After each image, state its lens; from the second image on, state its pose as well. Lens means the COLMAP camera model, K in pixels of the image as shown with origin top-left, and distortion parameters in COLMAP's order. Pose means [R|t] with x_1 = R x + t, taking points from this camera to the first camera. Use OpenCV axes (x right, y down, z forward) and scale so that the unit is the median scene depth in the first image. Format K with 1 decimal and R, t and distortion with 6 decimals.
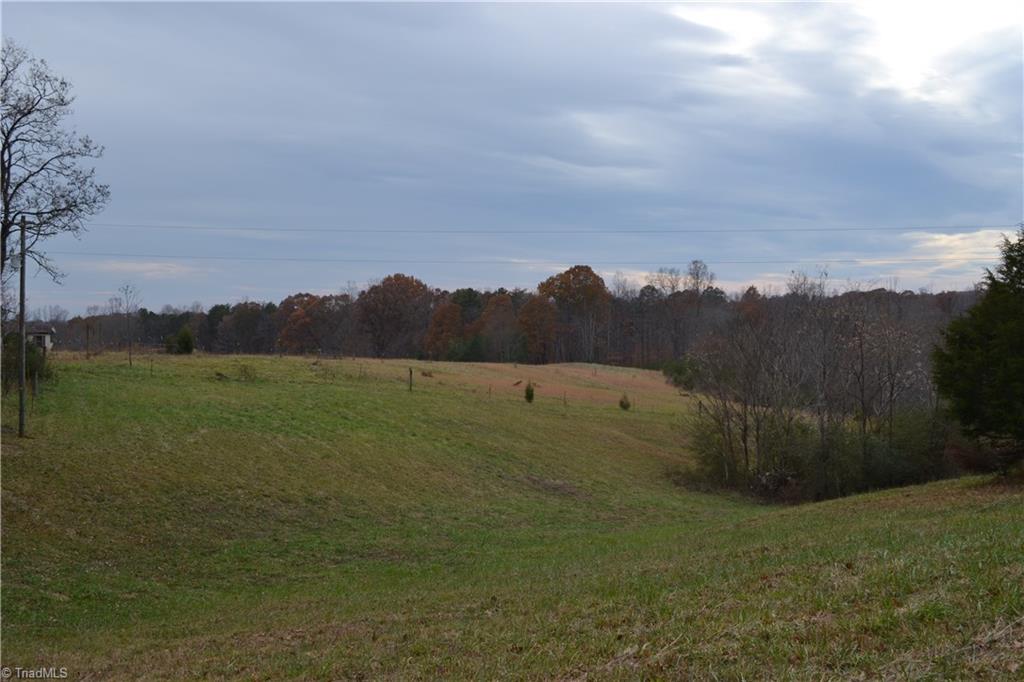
lens RADIAL K [[1050.9, 0, 512.0], [0, 1050.9, 341.0], [0, 0, 1]] dist [-0.016045, -0.023816]
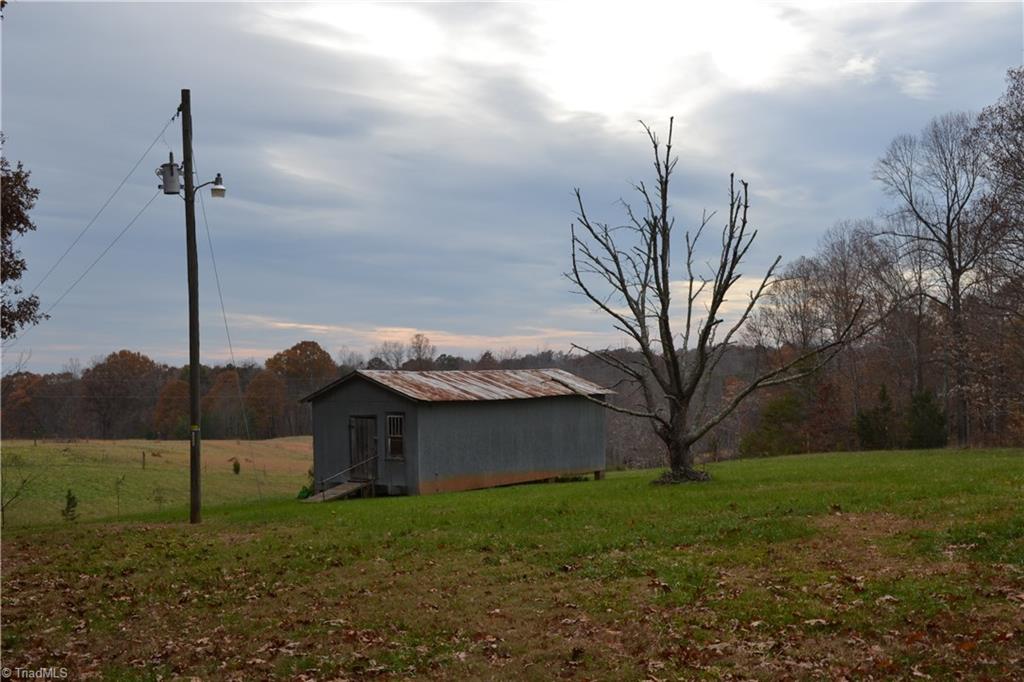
lens RADIAL K [[1194.9, 0, 512.0], [0, 1194.9, 341.0], [0, 0, 1]] dist [-0.031277, -0.021283]
pose [[0.977512, -0.017540, 0.210148, 0.015132], [0.028321, 0.998426, -0.048407, -0.009325], [-0.208968, 0.053270, 0.976471, -0.193803]]
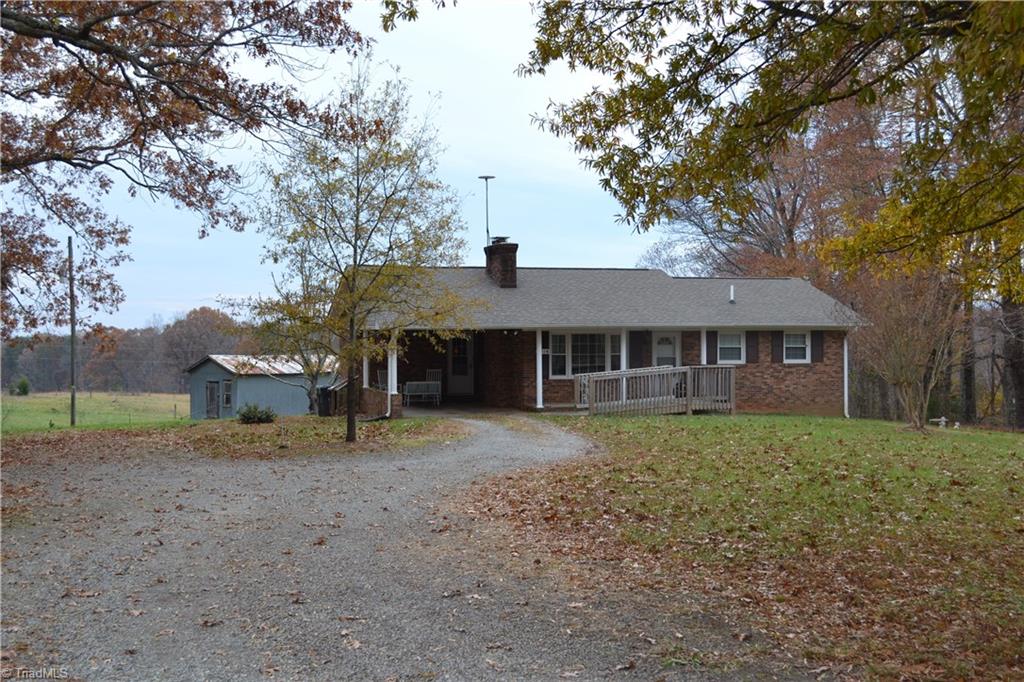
lens RADIAL K [[1367.1, 0, 512.0], [0, 1367.1, 341.0], [0, 0, 1]] dist [0.008404, -0.001489]
pose [[0.995900, -0.007600, 0.090144, 0.076530], [0.008857, 0.999869, -0.013560, -0.012459], [-0.090029, 0.014303, 0.995836, -0.377381]]
